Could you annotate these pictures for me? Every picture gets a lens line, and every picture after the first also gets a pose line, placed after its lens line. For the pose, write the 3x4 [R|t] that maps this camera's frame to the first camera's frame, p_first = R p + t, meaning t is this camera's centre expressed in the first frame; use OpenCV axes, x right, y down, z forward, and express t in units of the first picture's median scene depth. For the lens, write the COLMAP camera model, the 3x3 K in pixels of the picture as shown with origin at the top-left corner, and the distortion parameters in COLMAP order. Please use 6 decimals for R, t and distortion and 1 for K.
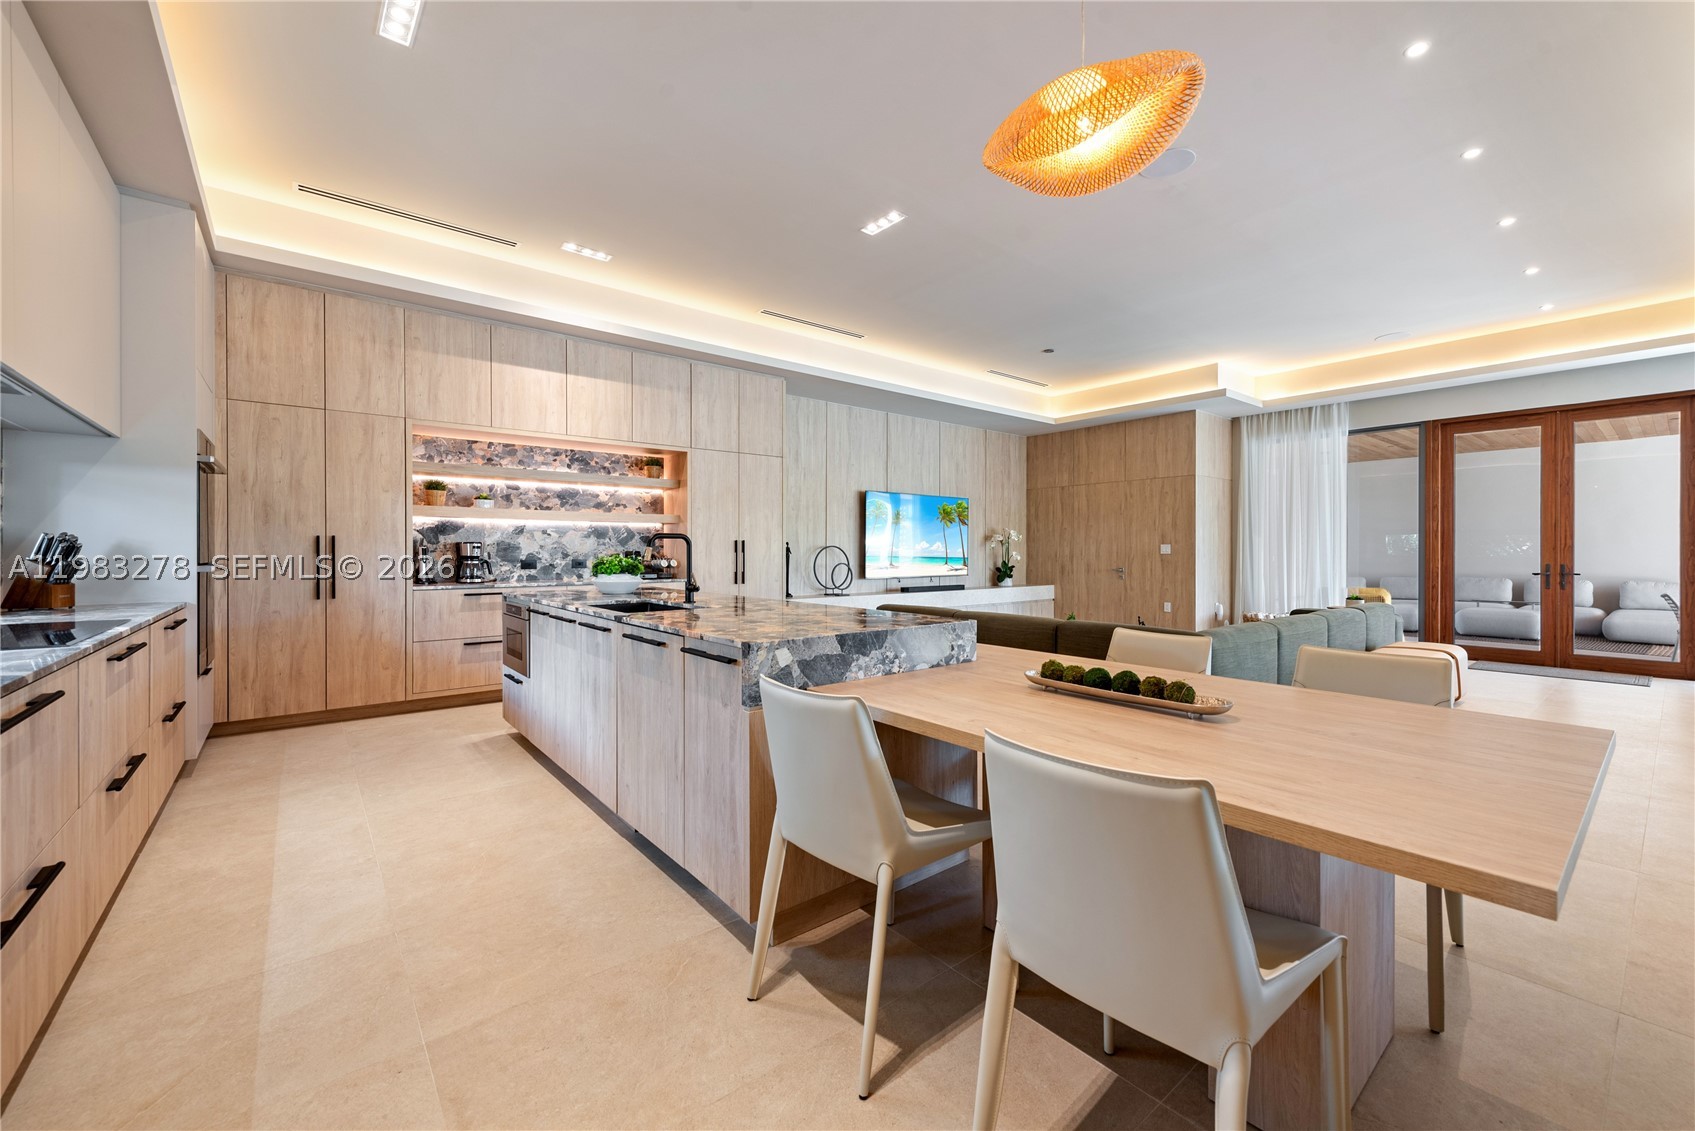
lens RADIAL K [[674.1, 0, 850.2], [0, 674.1, 556.1], [0, 0, 1]] dist [0.003278, 0.000242]
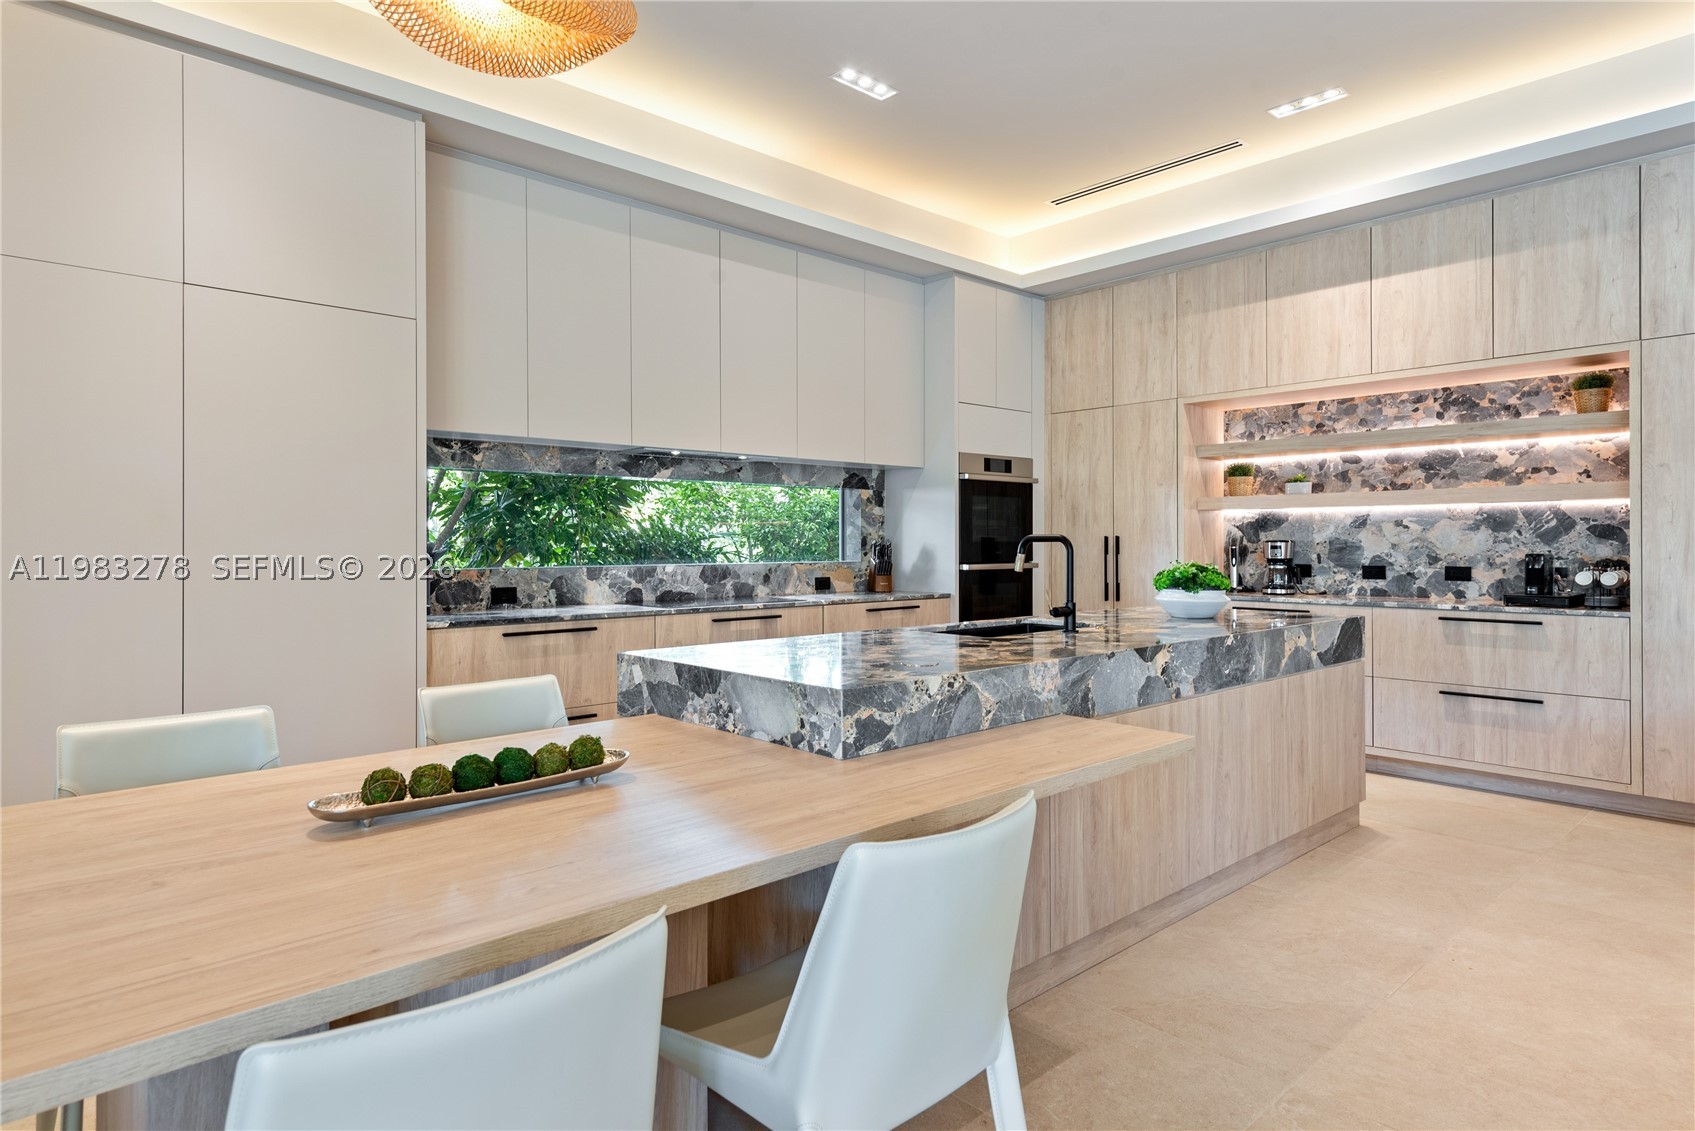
lens RADIAL K [[944.2, 0, 836.6], [0, 944.2, 542.7], [0, 0, 1]] dist [0.013653, -0.009418]
pose [[0.048129, -0.001378, -0.998840, 0.501742], [-0.004462, 0.999989, -0.001595, -0.015037], [0.998831, 0.004534, 0.048122, 0.480587]]
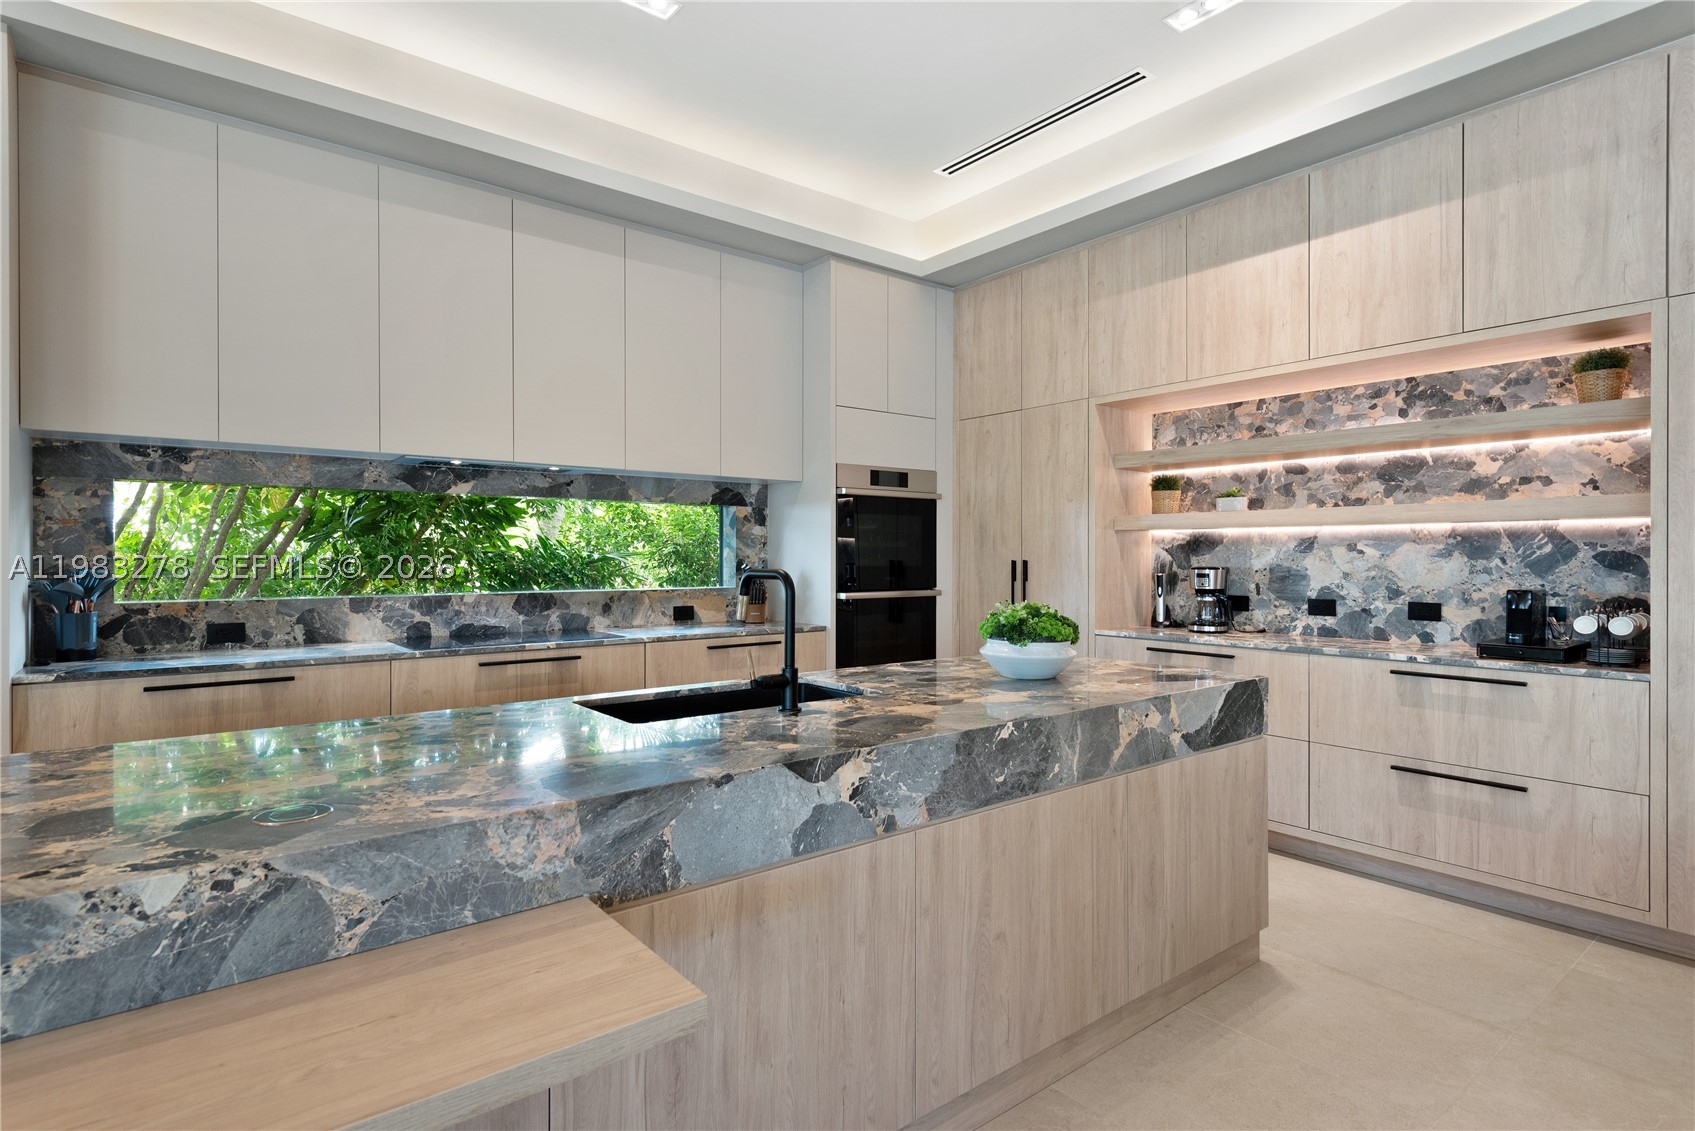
lens RADIAL K [[857.5, 0, 836.4], [0, 857.5, 559.2], [0, 0, 1]] dist [0.006922, -0.005806]
pose [[-0.020696, 0.002418, -0.999783, 0.261105], [-0.007459, 0.999969, 0.002572, -0.029033], [0.999758, 0.007511, -0.020677, 0.708619]]
